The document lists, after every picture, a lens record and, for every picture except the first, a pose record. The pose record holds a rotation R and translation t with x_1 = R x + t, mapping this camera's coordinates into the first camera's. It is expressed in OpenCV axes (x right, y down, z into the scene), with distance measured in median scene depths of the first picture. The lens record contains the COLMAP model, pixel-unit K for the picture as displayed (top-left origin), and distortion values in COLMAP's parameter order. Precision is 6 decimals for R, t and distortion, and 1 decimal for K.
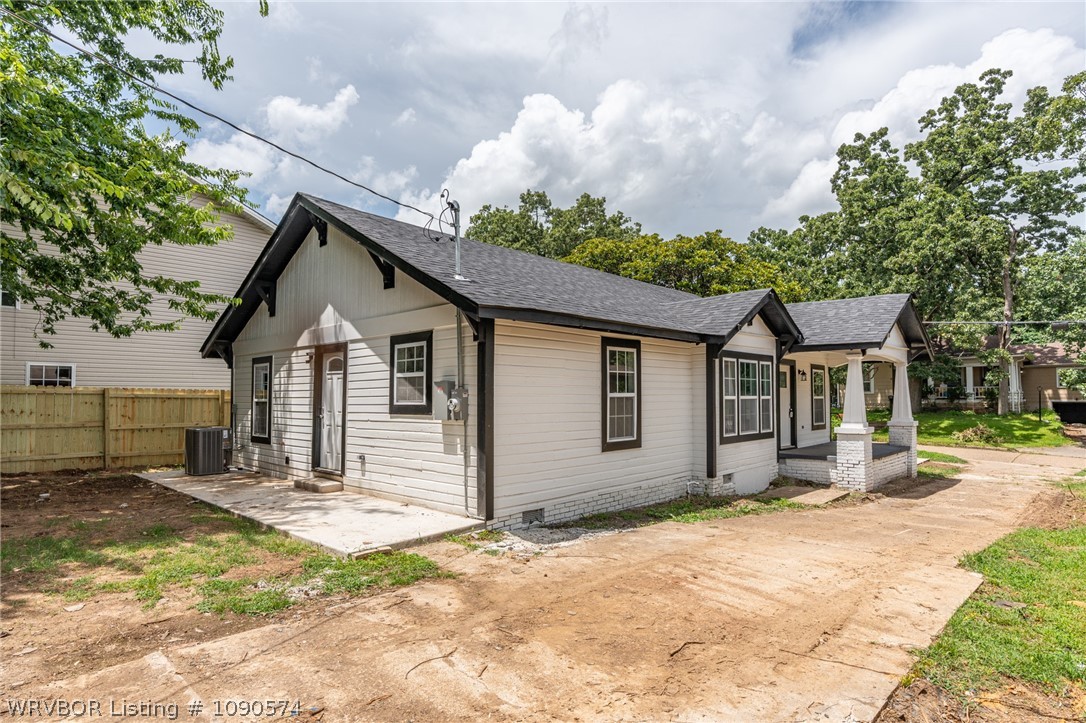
lens RADIAL K [[595.4, 0, 541.2], [0, 595.4, 373.5], [0, 0, 1]] dist [-0.006677, 0.003863]
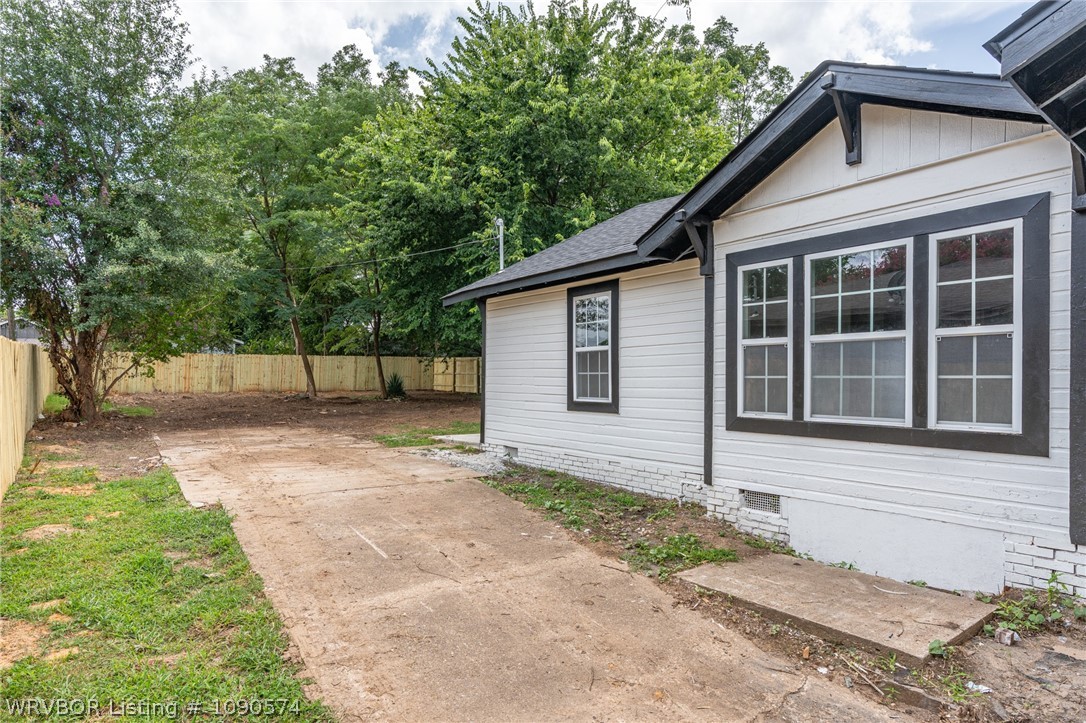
lens RADIAL K [[595.4, 0, 526.3], [0, 595.4, 379.4], [0, 0, 1]] dist [-0.006677, 0.003863]
pose [[-0.184579, 0.005681, -0.982801, 0.760719], [0.037864, 0.999282, -0.001335, 0.058905], [0.982088, -0.037459, -0.184661, 0.808342]]
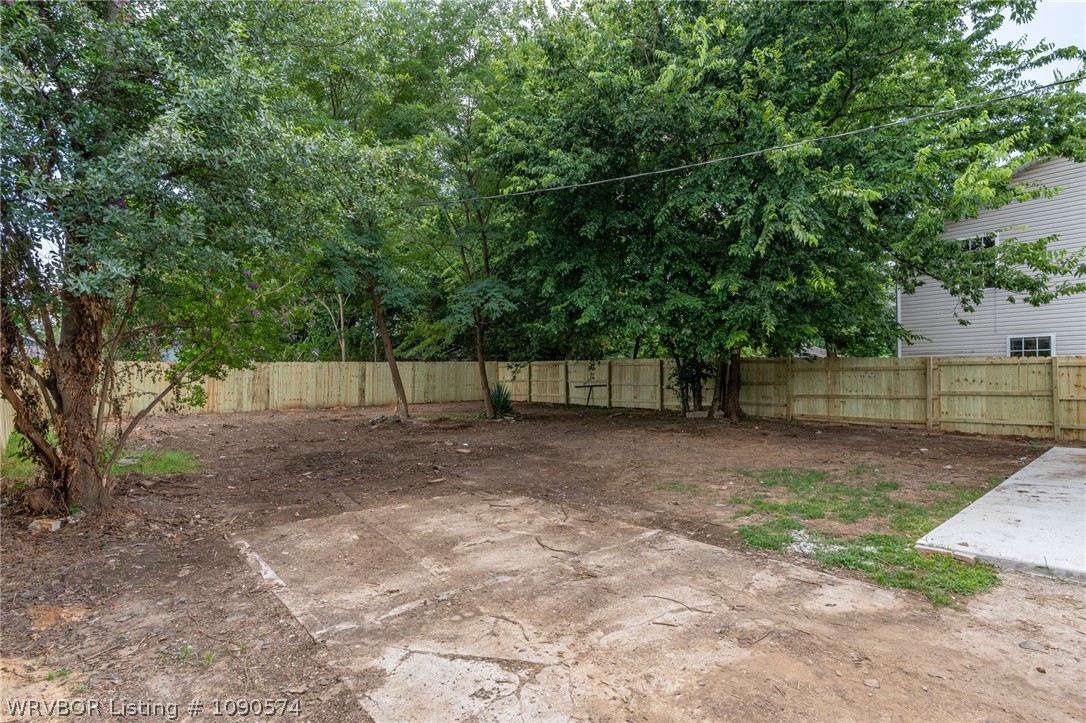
lens RADIAL K [[538.4, 0, 533.8], [0, 538.4, 379.0], [0, 0, 1]] dist [-0.005831, -0.001206]
pose [[-0.110598, 0.006600, -0.993843, 0.254556], [0.056568, 0.998399, 0.000335, 0.012176], [0.992254, -0.056183, -0.110794, 0.255834]]
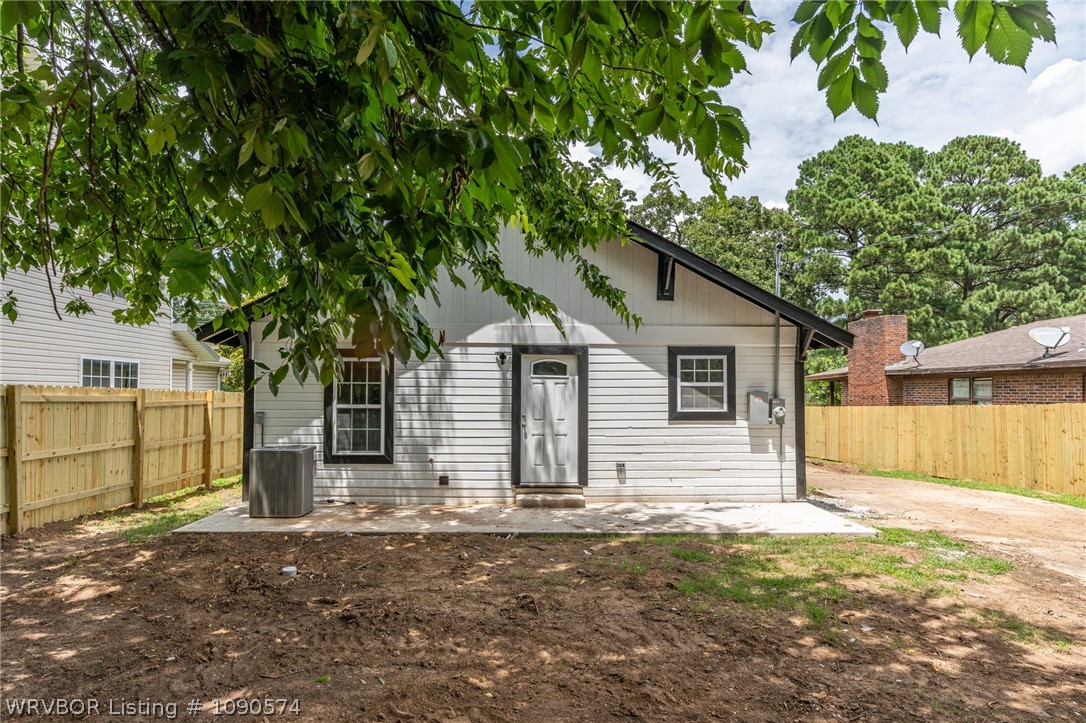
lens RADIAL K [[595.4, 0, 545.0], [0, 595.4, 385.4], [0, 0, 1]] dist [-0.006677, 0.003863]
pose [[0.698439, 0.016511, 0.715479, -0.822396], [-0.036510, 0.999254, 0.012582, 0.000651], [-0.714738, -0.034910, 0.698521, 0.301511]]
